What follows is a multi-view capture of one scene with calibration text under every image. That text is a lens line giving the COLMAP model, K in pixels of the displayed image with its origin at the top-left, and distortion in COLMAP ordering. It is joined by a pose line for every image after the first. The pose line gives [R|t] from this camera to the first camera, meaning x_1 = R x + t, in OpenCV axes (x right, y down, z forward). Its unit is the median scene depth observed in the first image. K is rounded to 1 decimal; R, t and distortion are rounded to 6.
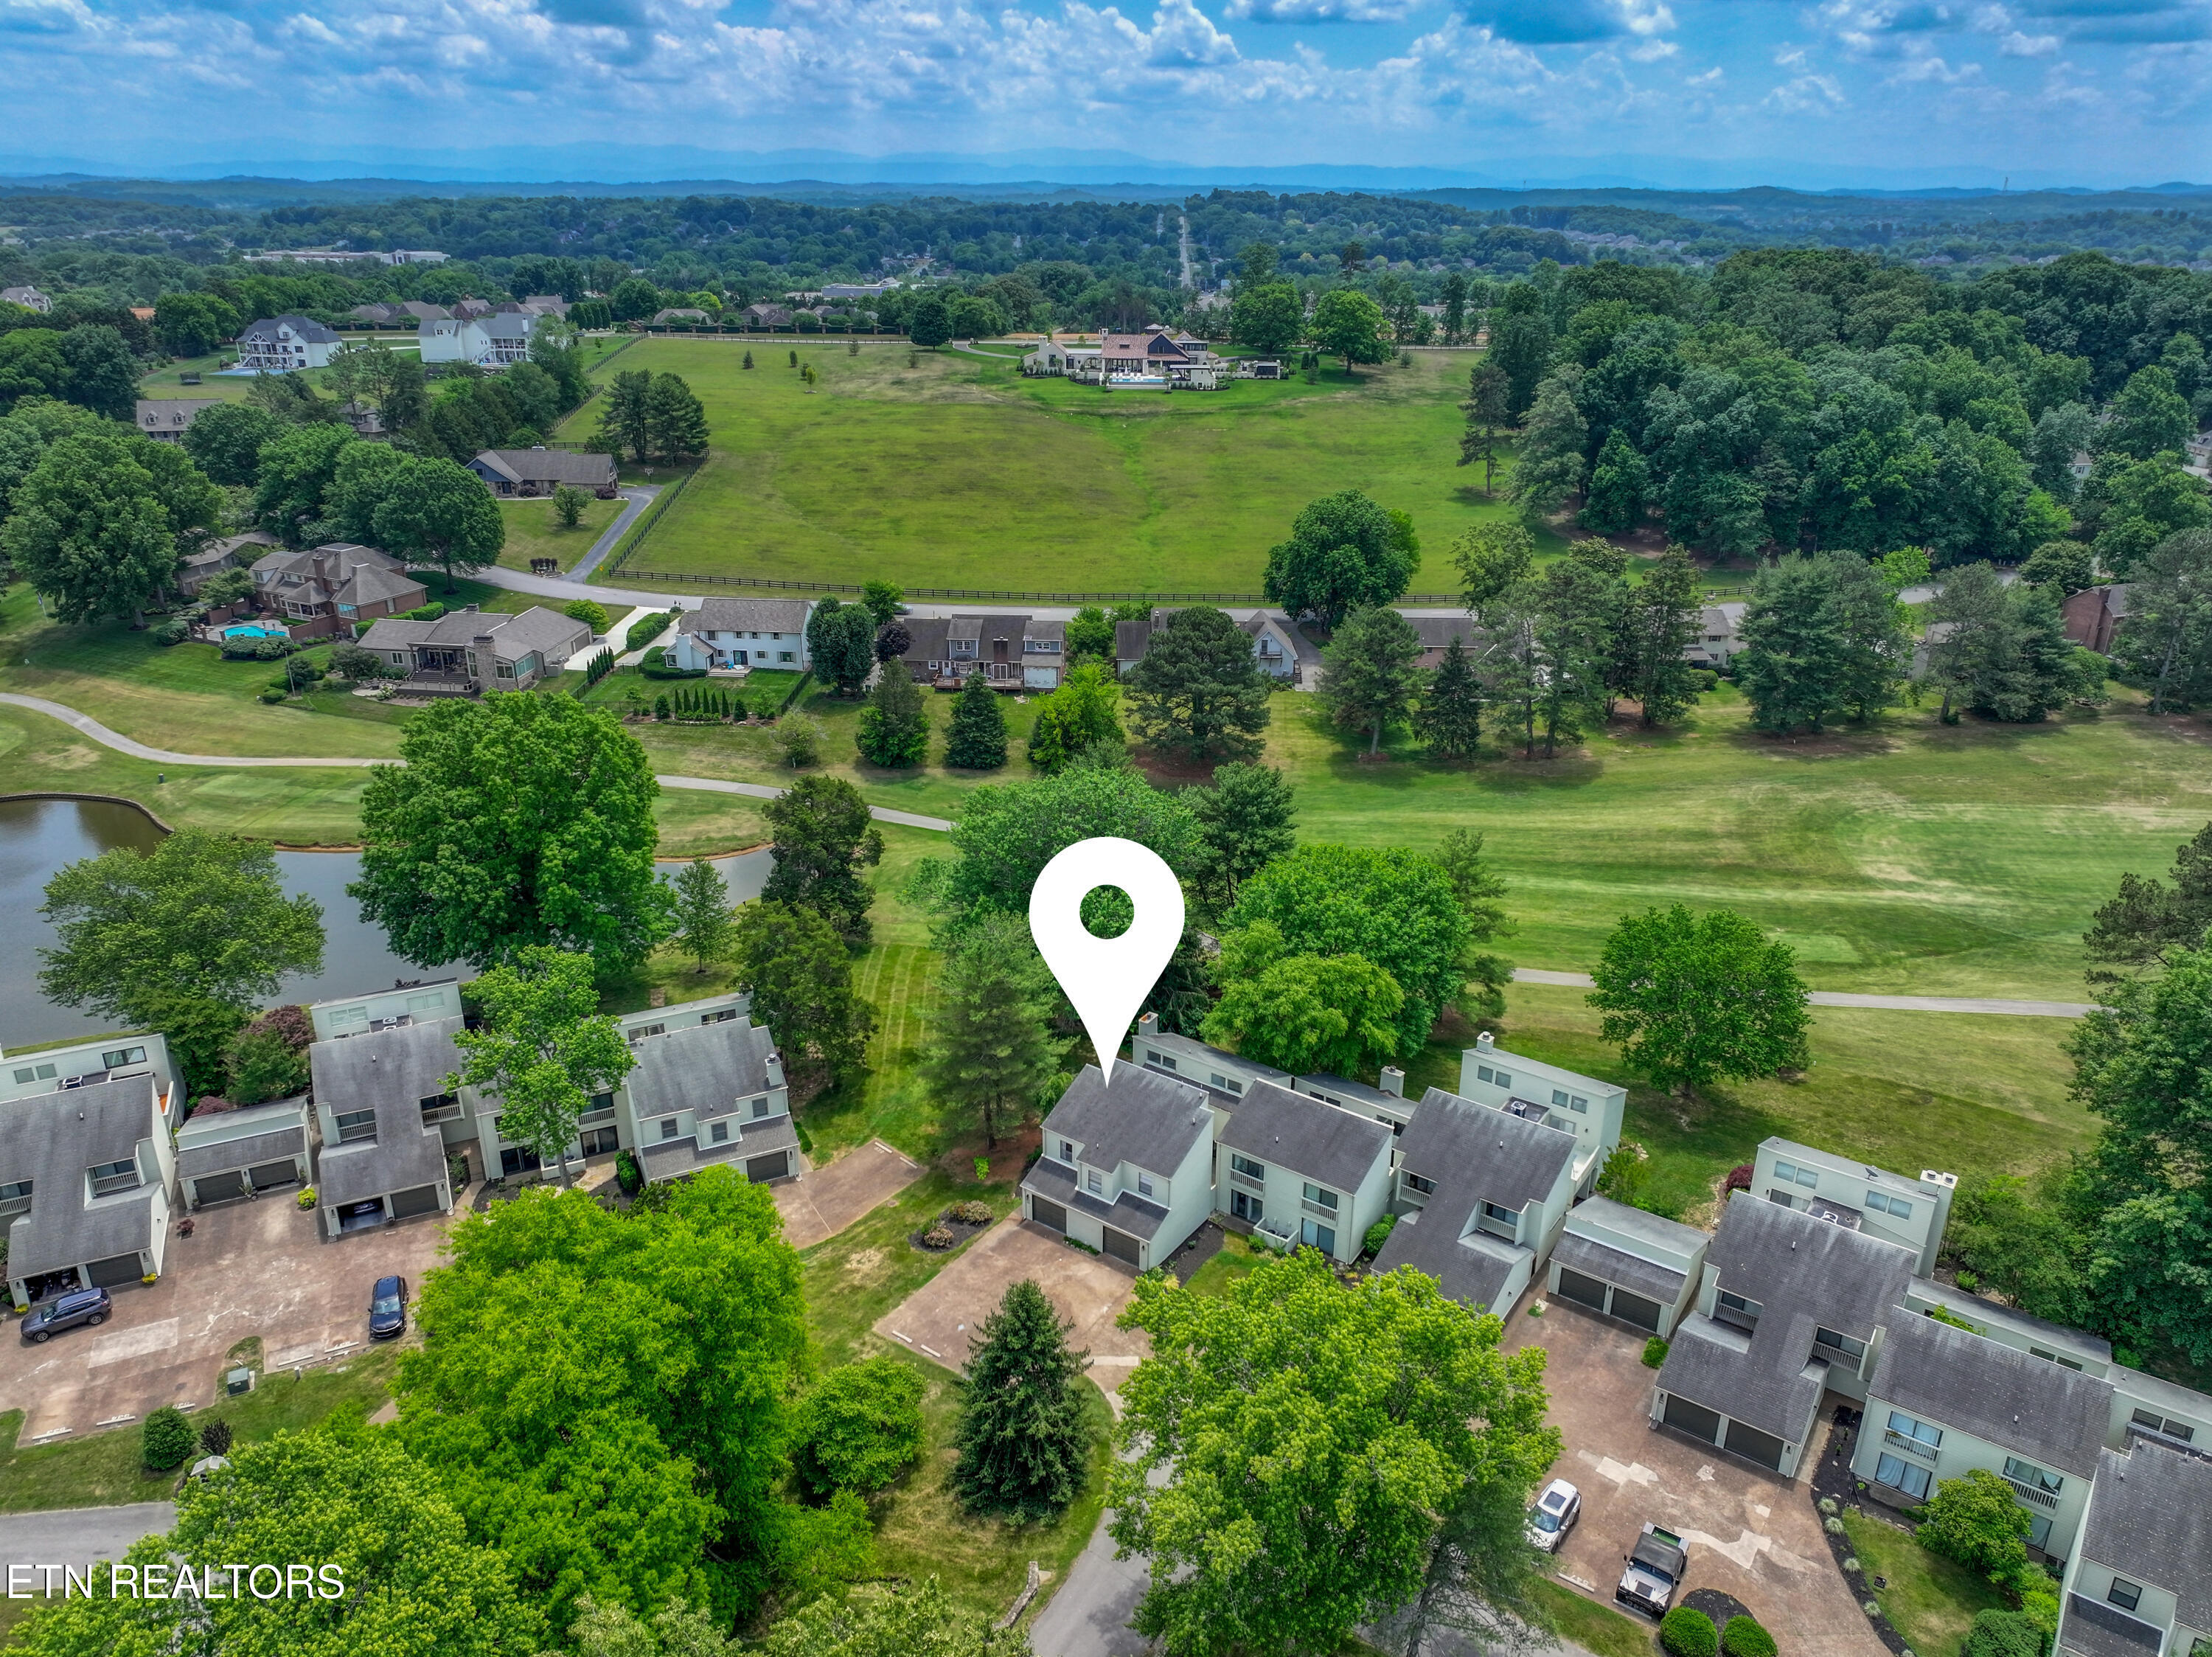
lens RADIAL K [[1570.4, 0, 1106.0], [0, 1570.4, 828.5], [0, 0, 1]] dist [-0.001944, 0.010194]
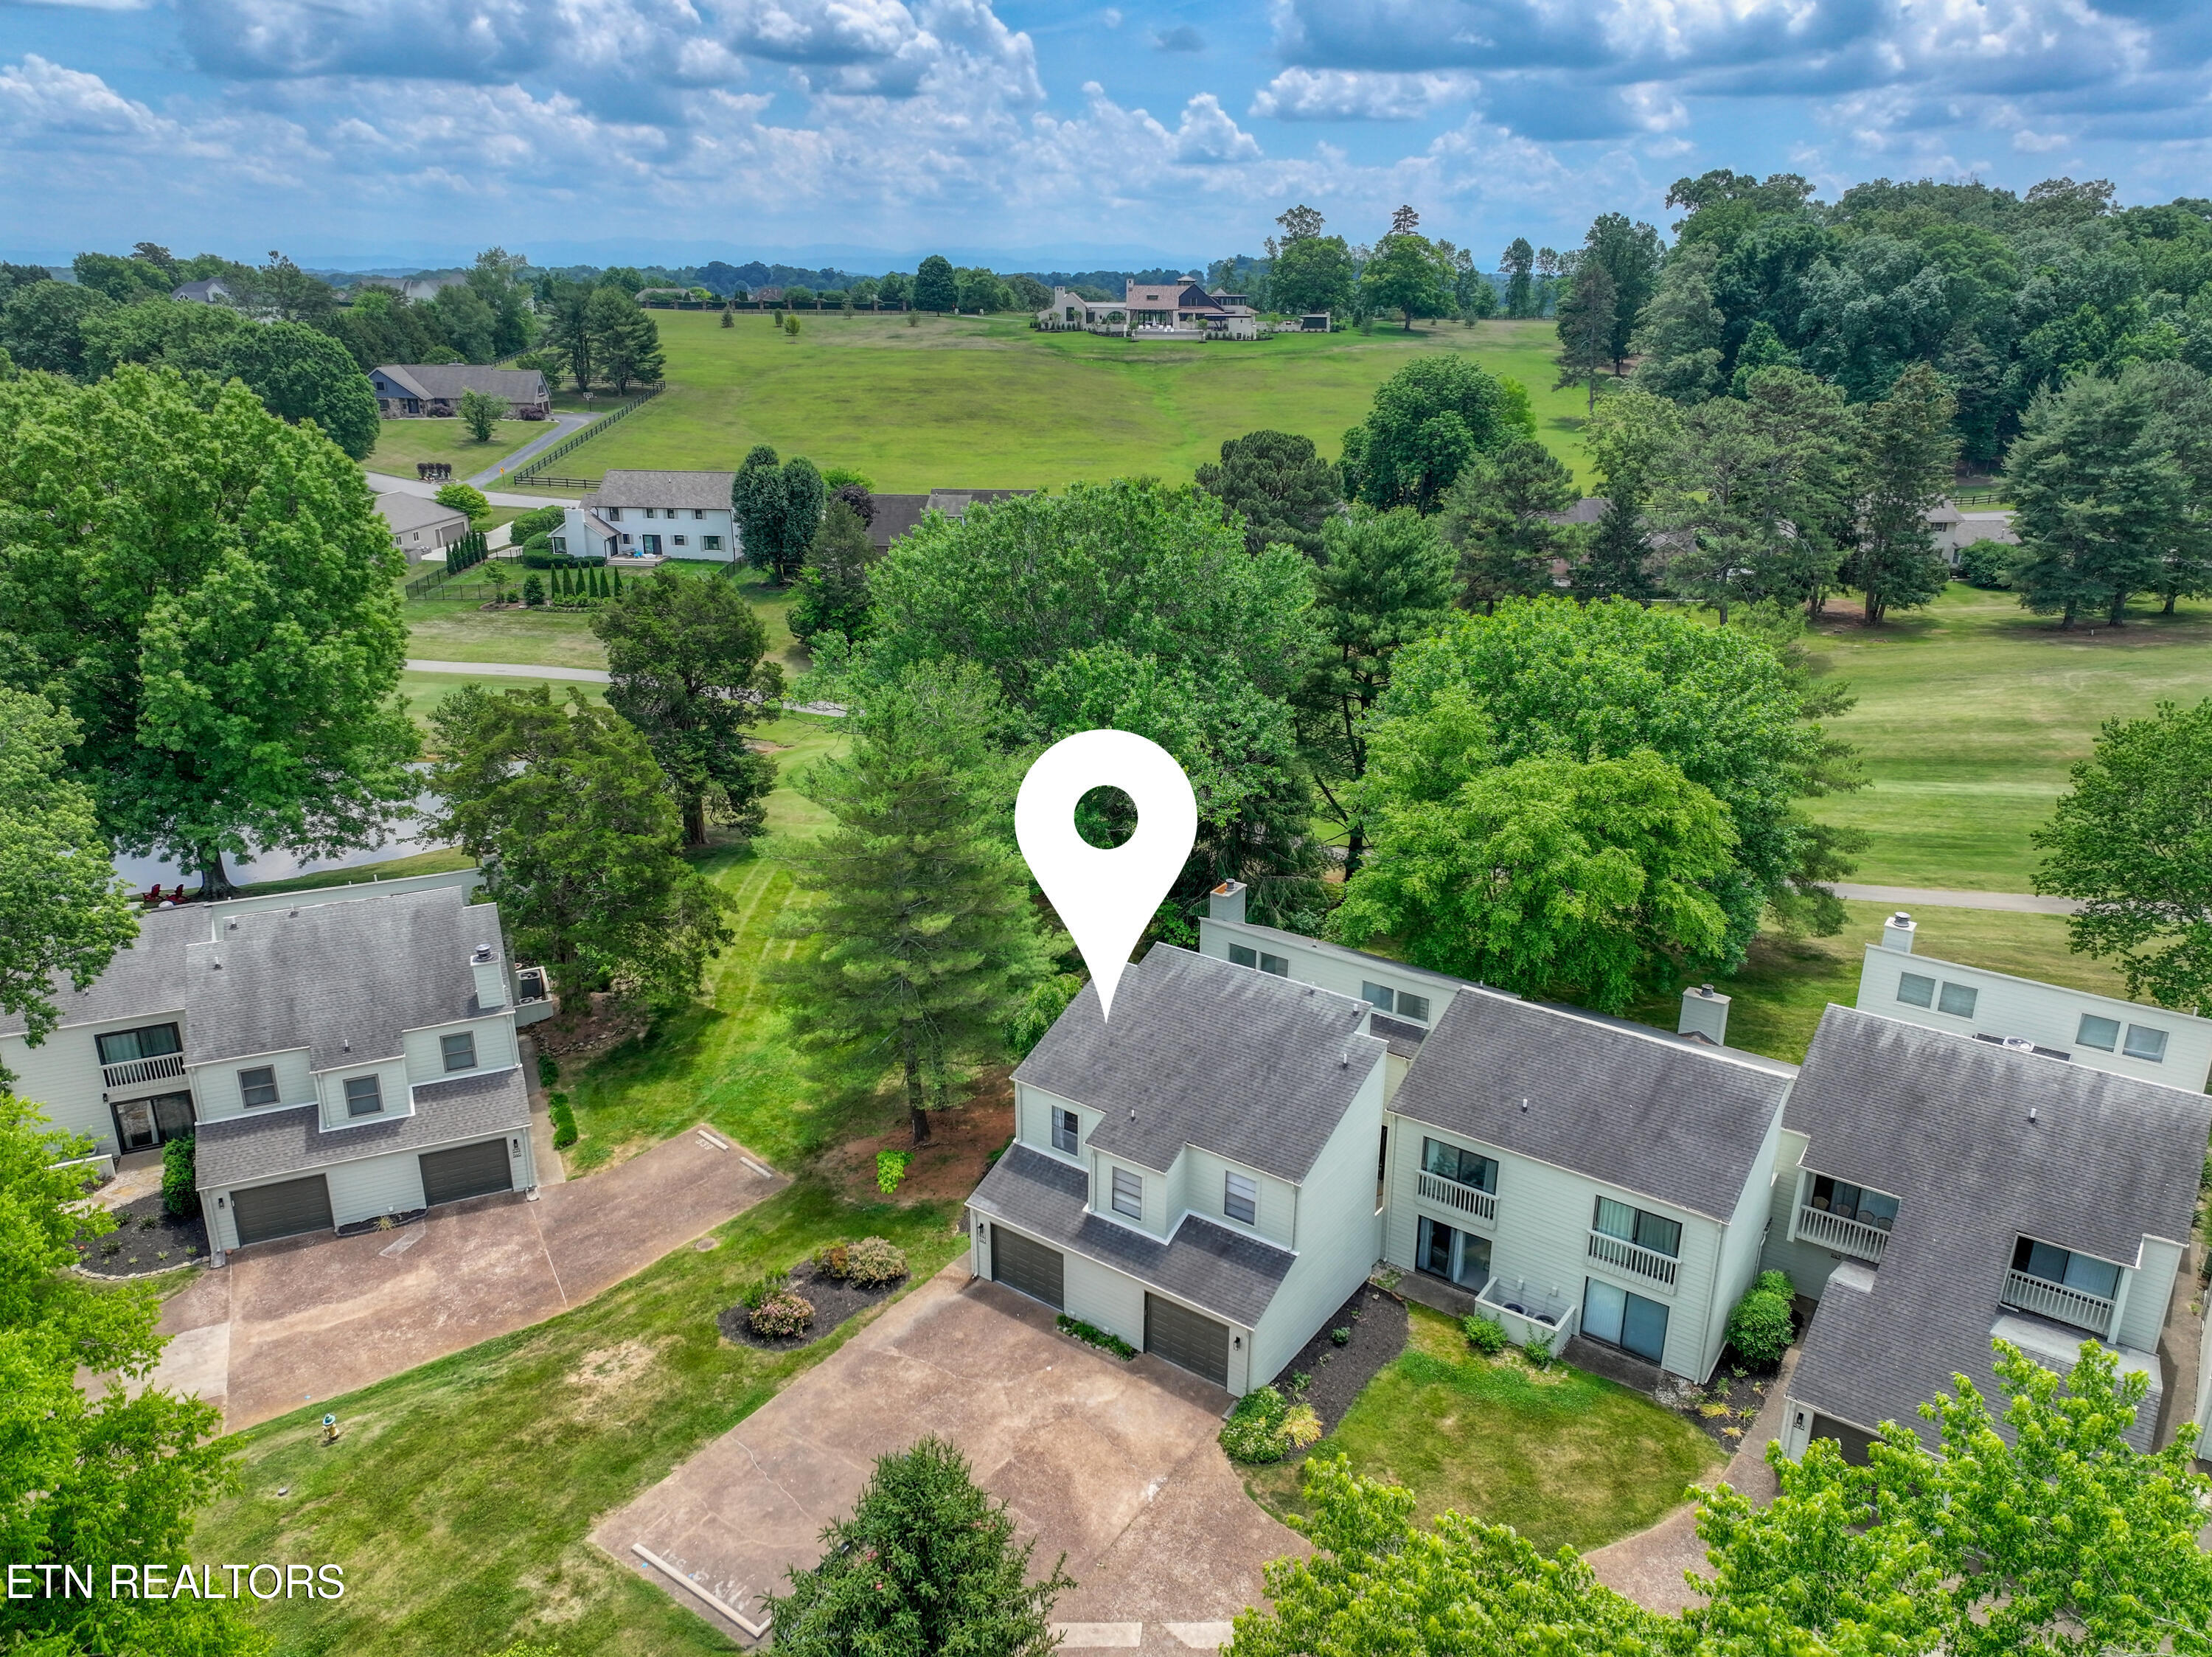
lens RADIAL K [[1570.4, 0, 1106.0], [0, 1570.4, 828.5], [0, 0, 1]] dist [-0.001944, 0.010194]
pose [[0.999915, 0.004464, -0.012213, -0.007331], [-0.005097, 0.998618, -0.052314, 0.132203], [0.011962, 0.052372, 0.998556, 0.499138]]
